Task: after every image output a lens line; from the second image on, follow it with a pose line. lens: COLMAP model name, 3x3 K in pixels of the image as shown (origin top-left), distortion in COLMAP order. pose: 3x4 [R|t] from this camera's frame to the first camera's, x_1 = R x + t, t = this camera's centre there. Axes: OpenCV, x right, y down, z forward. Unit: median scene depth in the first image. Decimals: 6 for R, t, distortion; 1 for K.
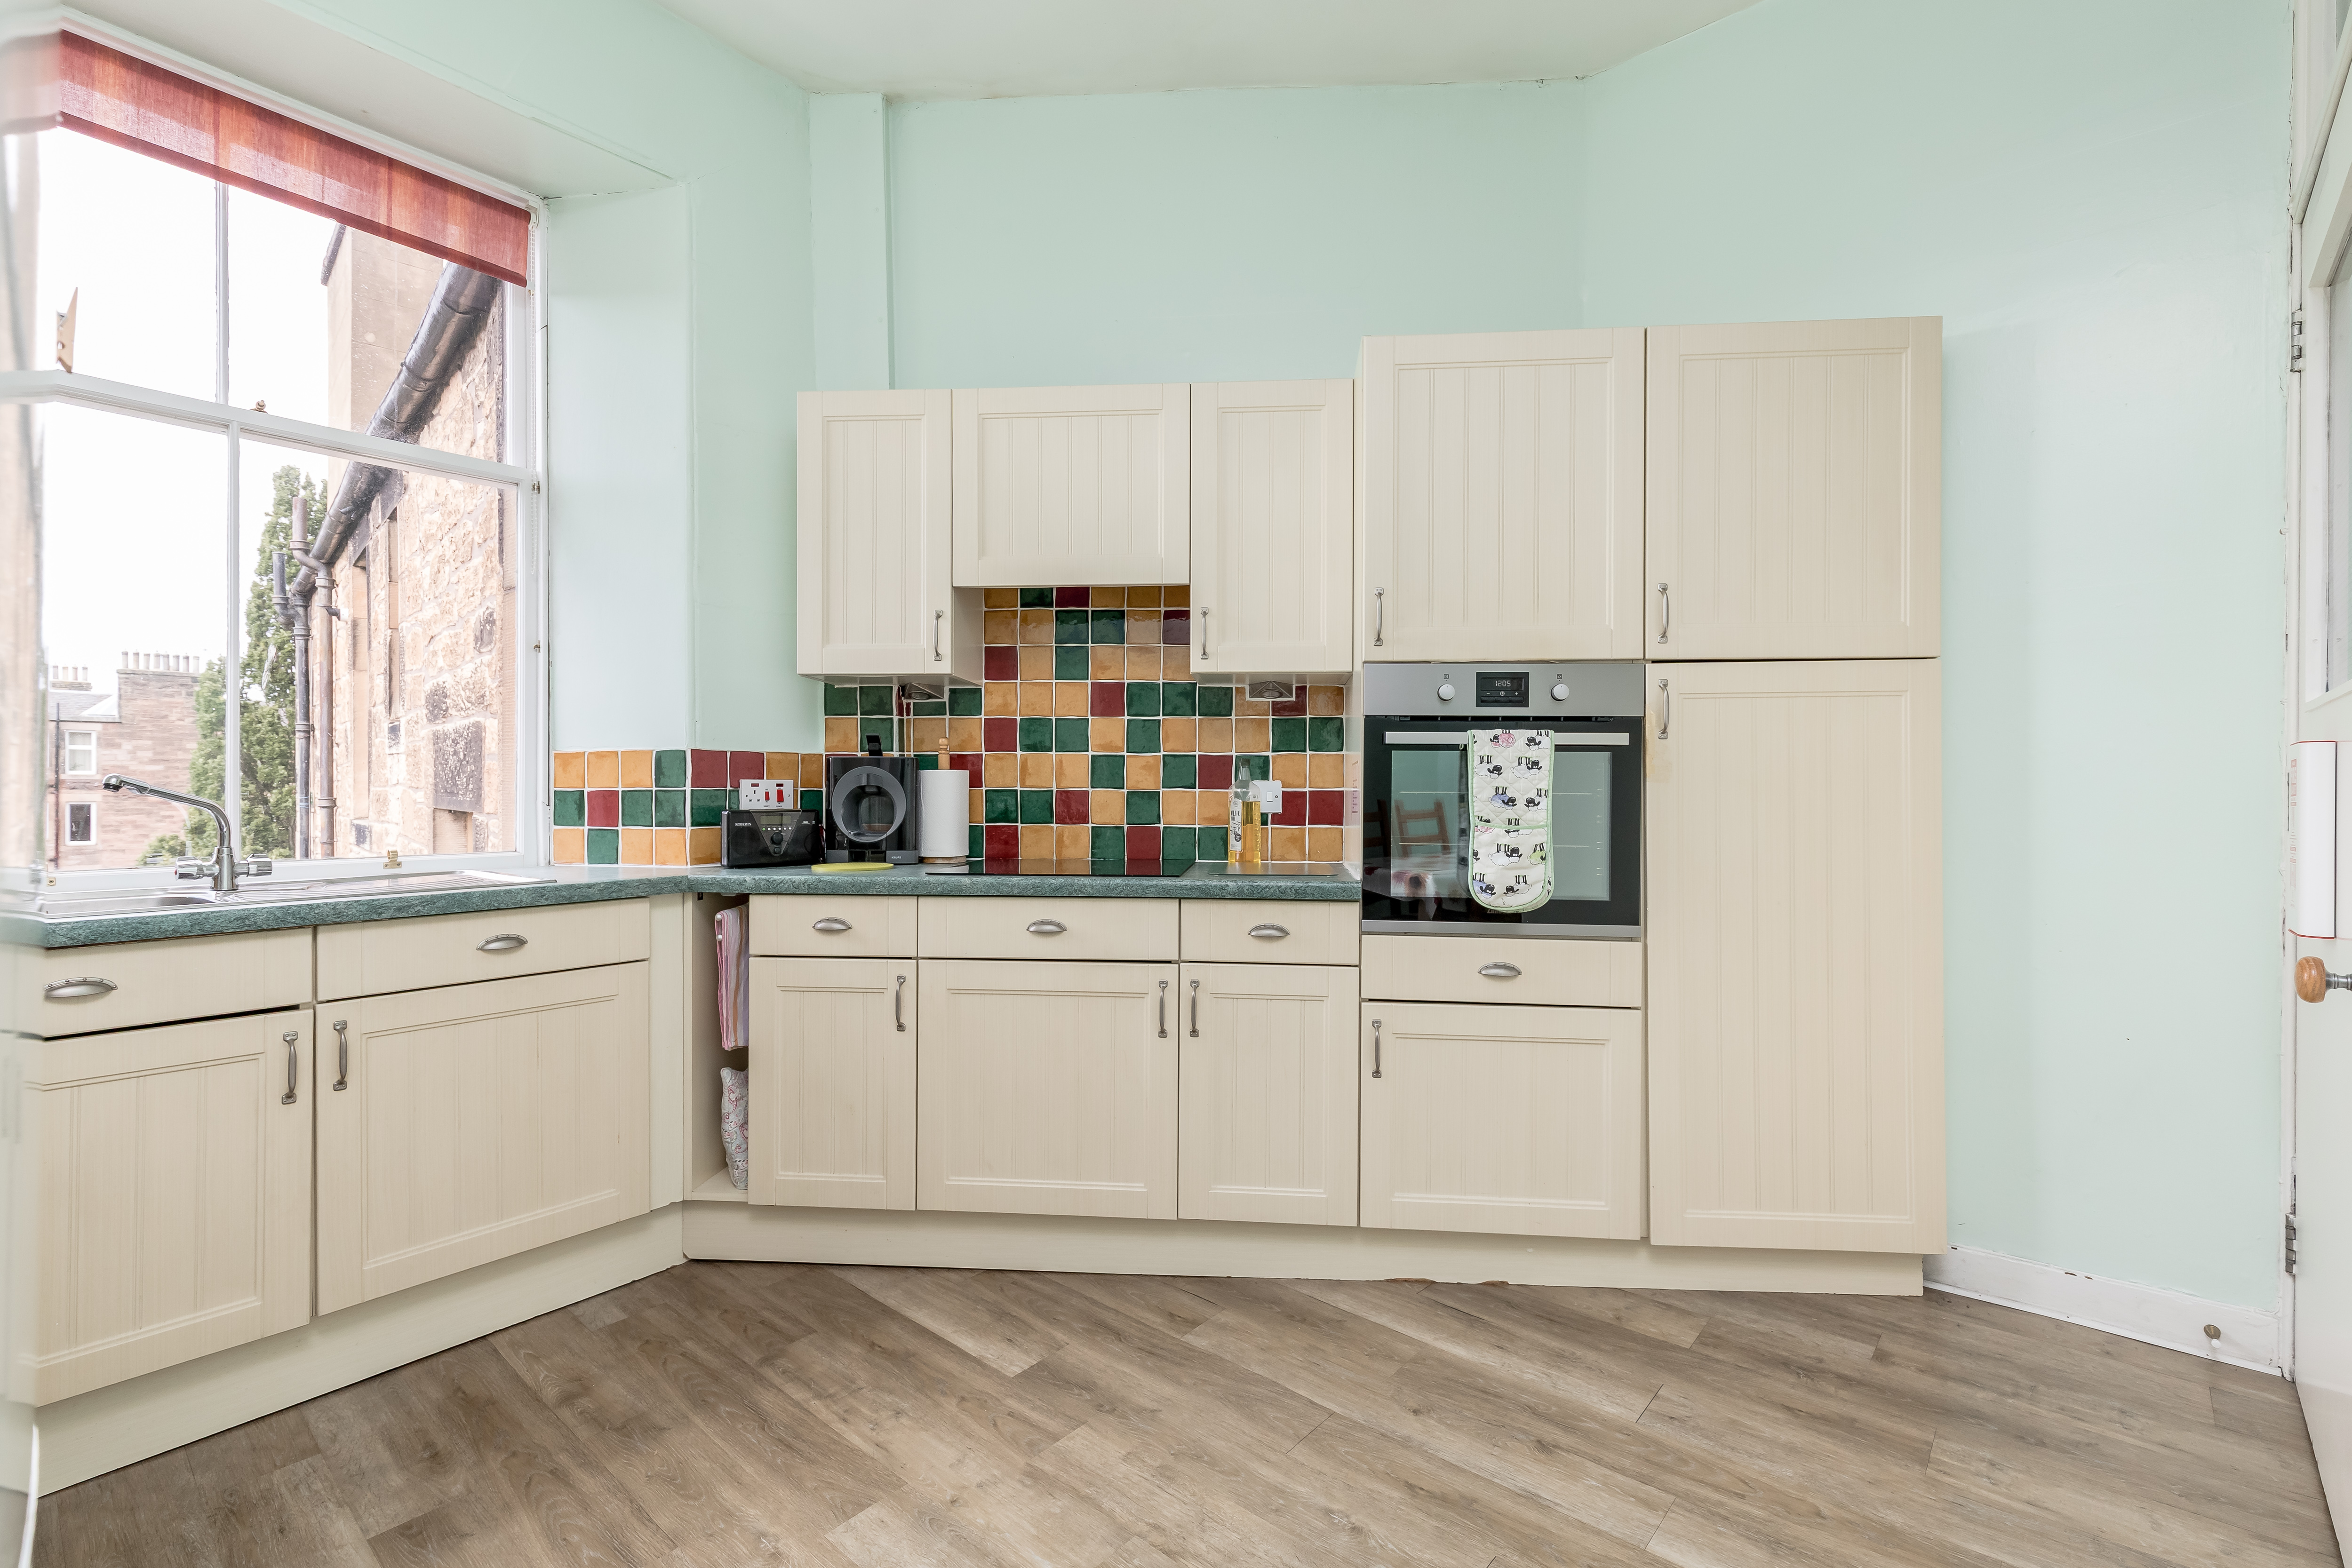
lens RADIAL K [[1057.0, 0, 1179.5], [0, 1057.0, 783.4], [0, 0, 1]] dist [0.003757, 0.000441]
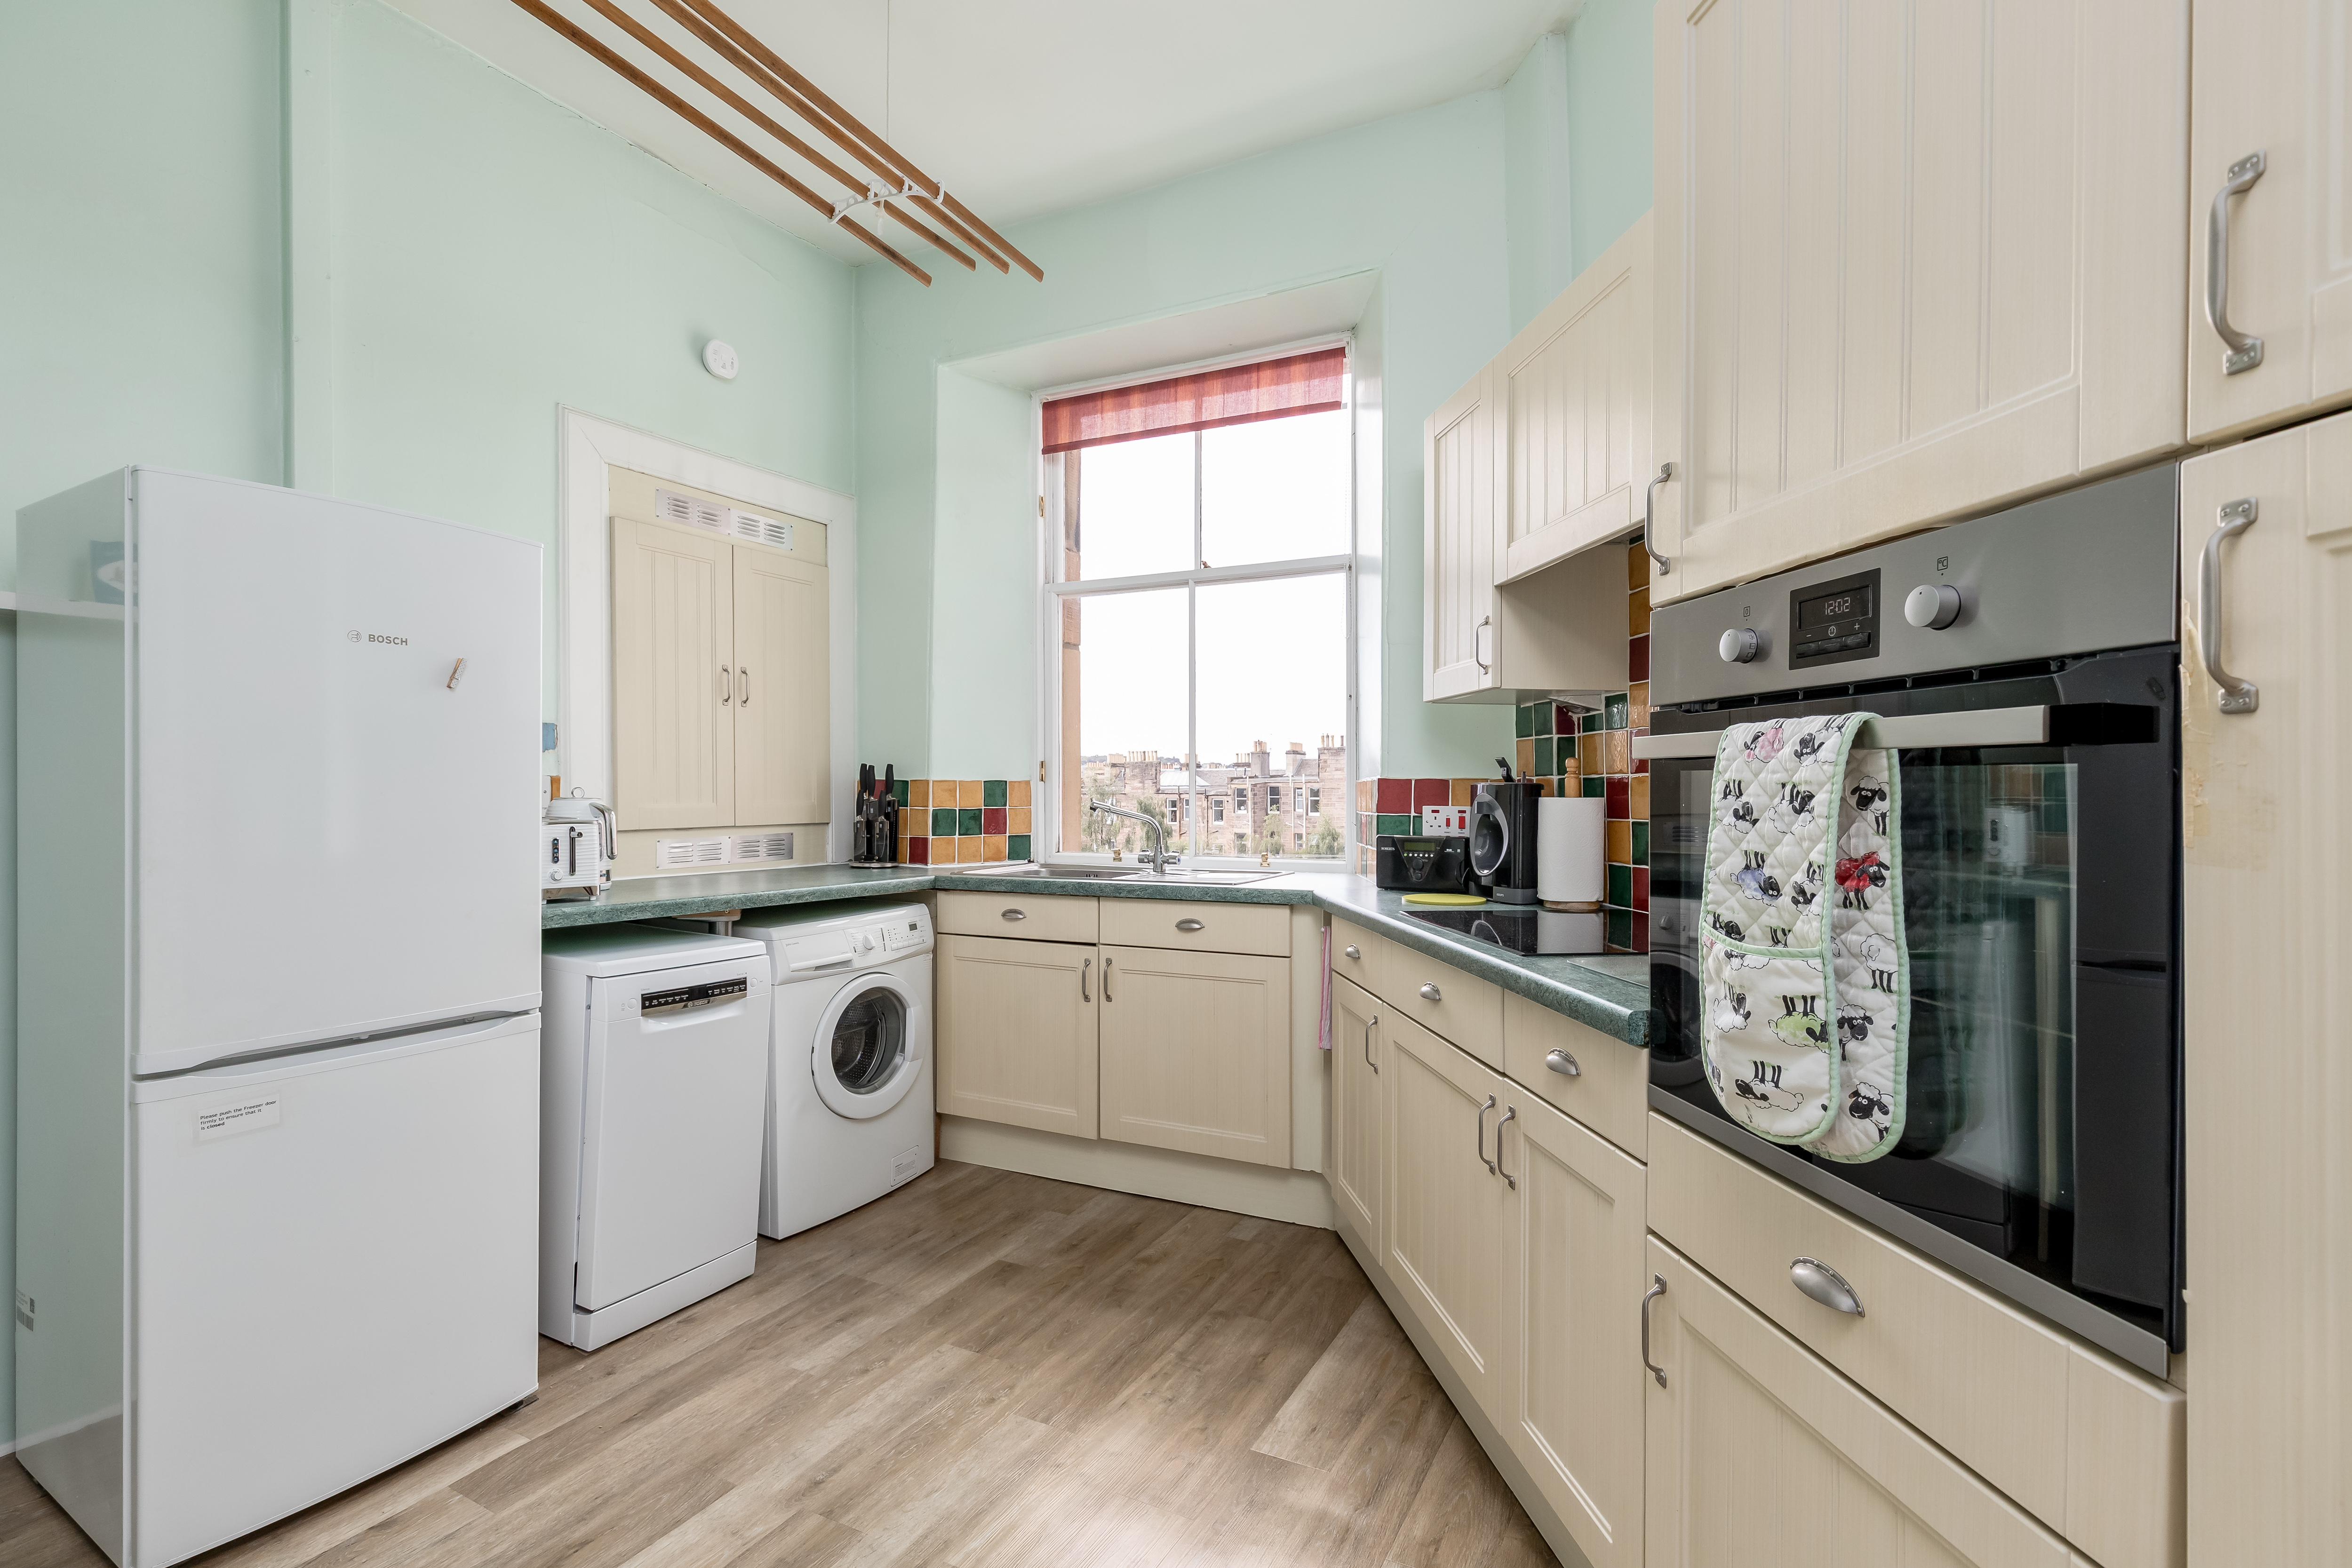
lens RADIAL K [[1034.7, 0, 1169.6], [0, 1034.7, 797.3], [0, 0, 1]] dist [0.001978, 0.000166]
pose [[0.225680, 0.005096, -0.974188, 0.665088], [-0.002576, 0.999986, 0.004634, -0.020836], [0.974198, 0.001464, 0.225690, 0.668173]]
